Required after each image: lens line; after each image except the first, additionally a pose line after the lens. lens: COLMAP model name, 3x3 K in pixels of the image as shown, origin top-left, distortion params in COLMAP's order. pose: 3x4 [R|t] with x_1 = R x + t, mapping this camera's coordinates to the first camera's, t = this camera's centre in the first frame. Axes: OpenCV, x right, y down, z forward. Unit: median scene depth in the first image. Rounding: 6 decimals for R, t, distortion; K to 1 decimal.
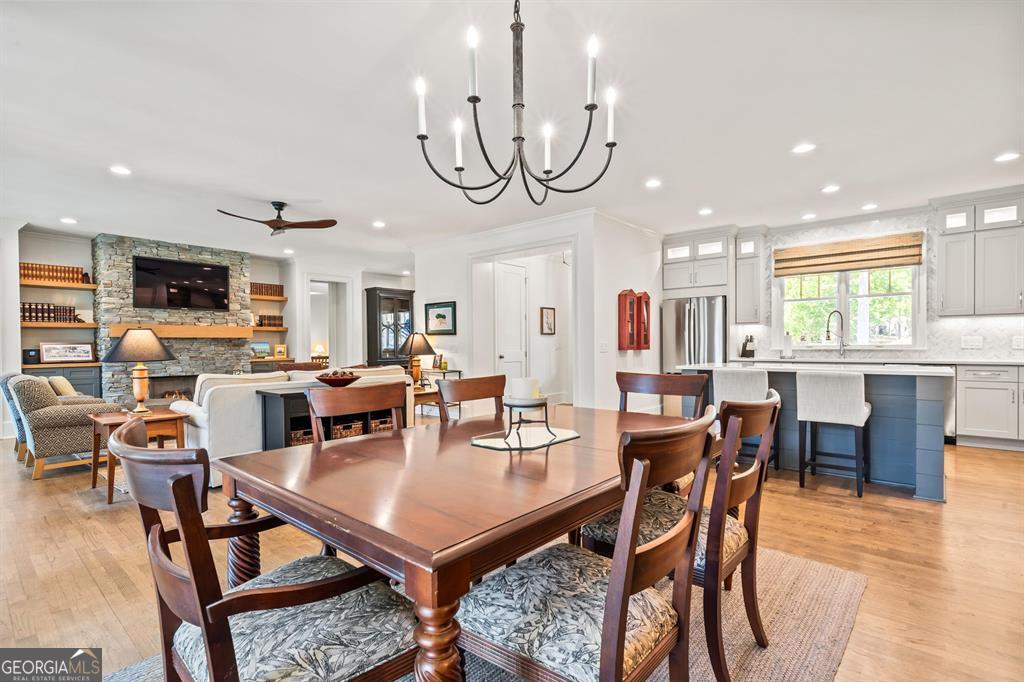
lens RADIAL K [[480.1, 0, 512.0], [0, 480.1, 341.0], [0, 0, 1]] dist [0.000582, -0.000077]
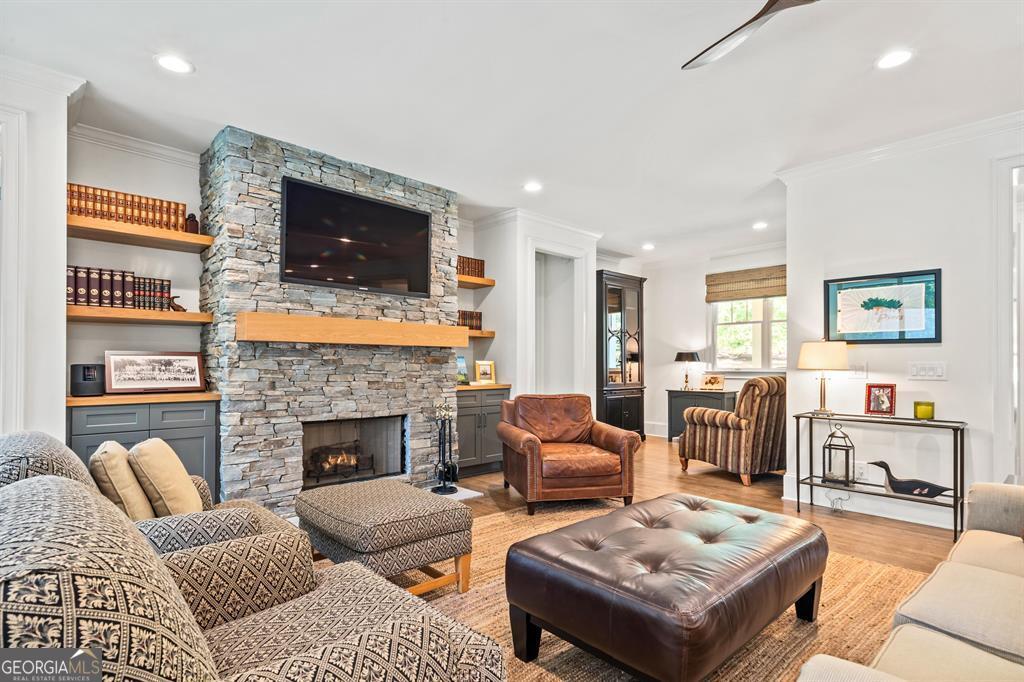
lens RADIAL K [[508.3, 0, 512.9], [0, 508.3, 351.2], [0, 0, 1]] dist [0.000589, 0.000656]
pose [[0.995433, 0.008232, -0.095103, -0.501050], [-0.009969, 0.999792, -0.017804, 0.008578], [0.094937, 0.018671, 0.995308, 0.504906]]
